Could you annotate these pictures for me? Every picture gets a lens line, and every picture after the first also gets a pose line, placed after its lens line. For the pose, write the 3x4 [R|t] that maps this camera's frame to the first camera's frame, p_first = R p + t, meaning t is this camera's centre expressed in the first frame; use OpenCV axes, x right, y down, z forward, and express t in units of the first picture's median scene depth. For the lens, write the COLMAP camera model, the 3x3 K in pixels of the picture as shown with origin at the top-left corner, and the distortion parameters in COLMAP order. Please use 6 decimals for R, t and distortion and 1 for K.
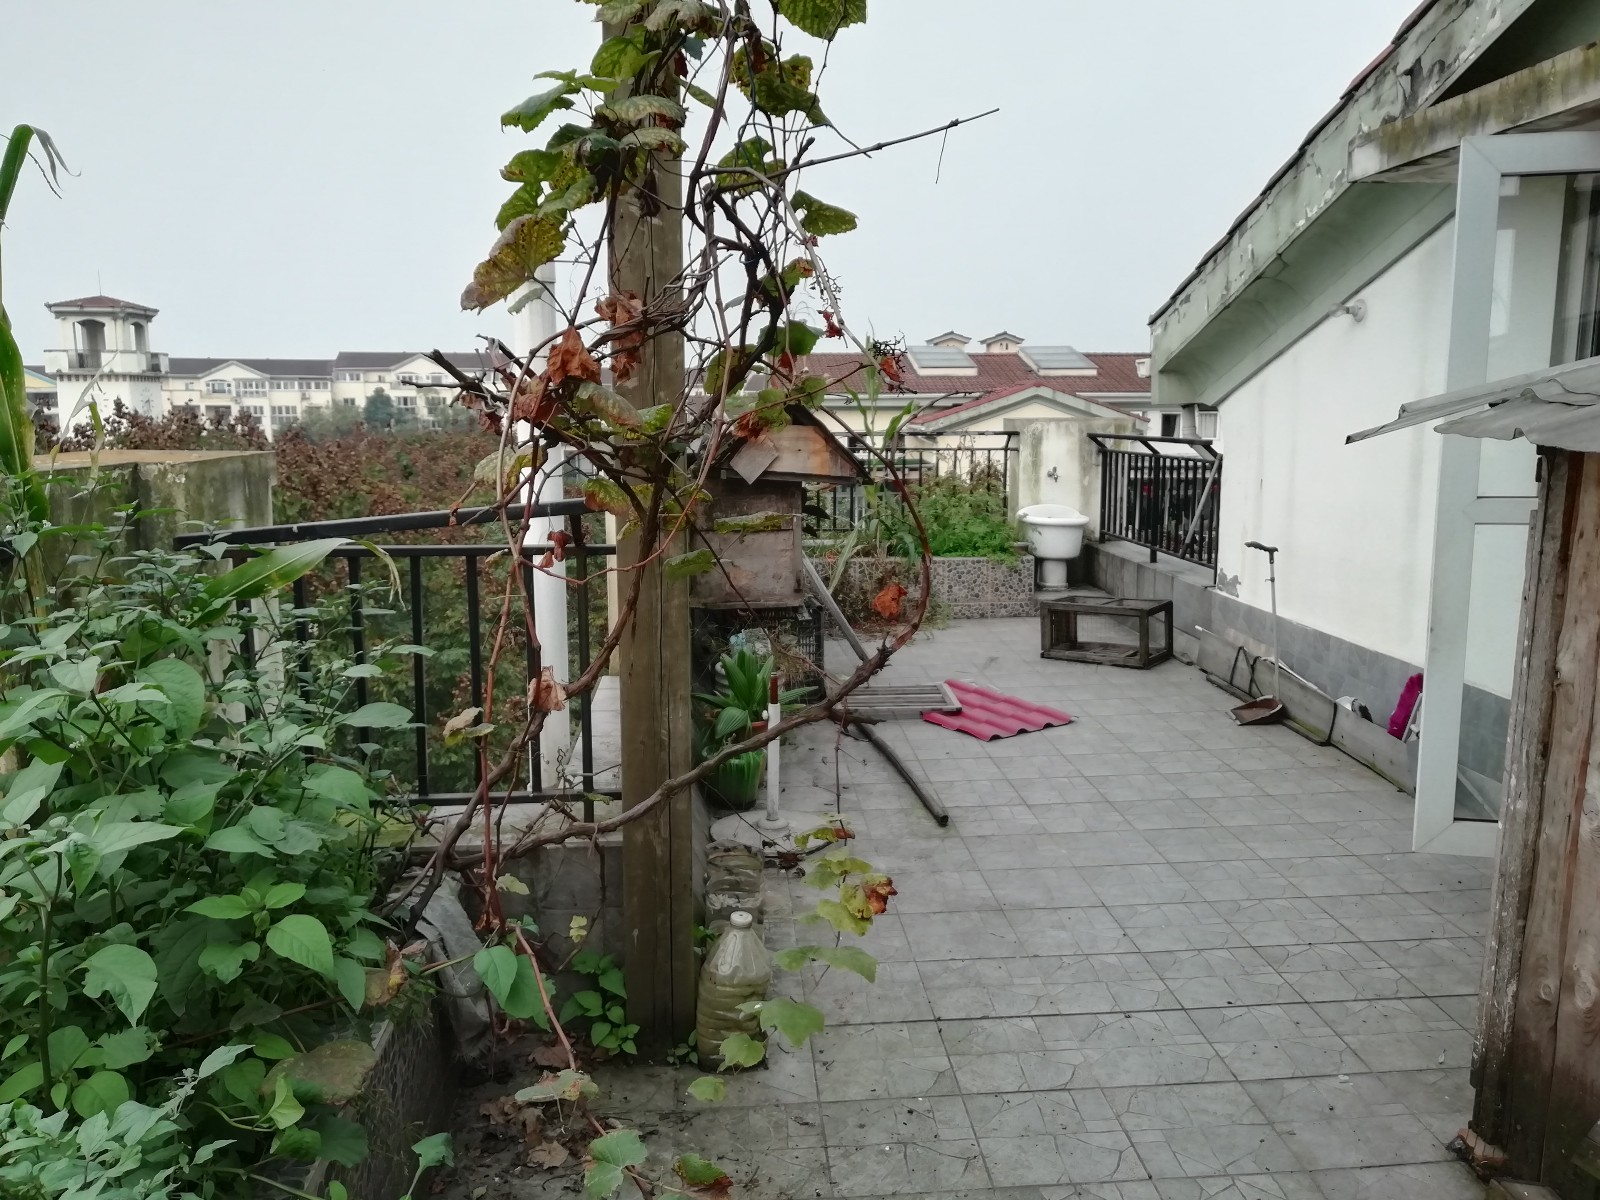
lens RADIAL K [[1200.3, 0, 802.7], [0, 1200.3, 598.0], [0, 0, 1]] dist [0.035504, -0.031753]
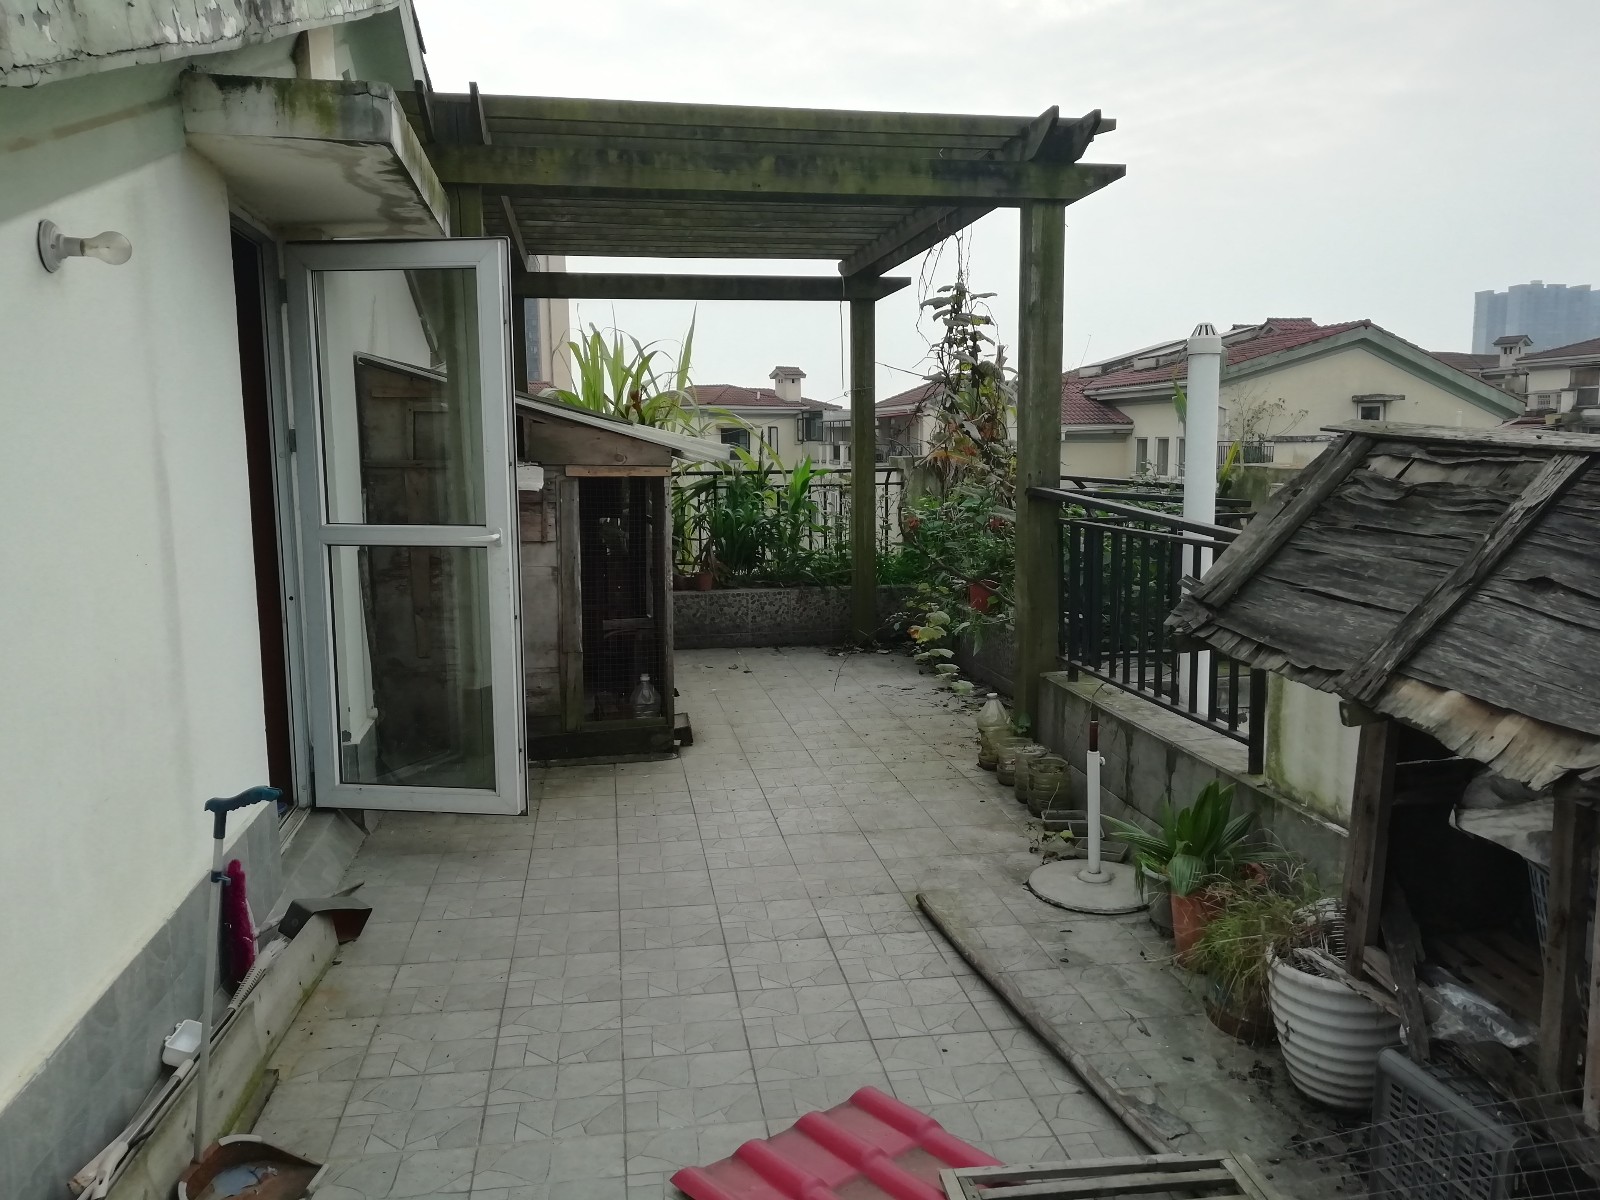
lens RADIAL K [[1200.3, 0, 798.6], [0, 1200.3, 598.4], [0, 0, 1]] dist [0.035504, -0.031753]
pose [[-0.995136, 0.017938, -0.096861, 0.292678], [-0.010365, 0.958754, 0.284048, -0.293262], [0.097961, 0.283671, -0.953905, 1.787045]]
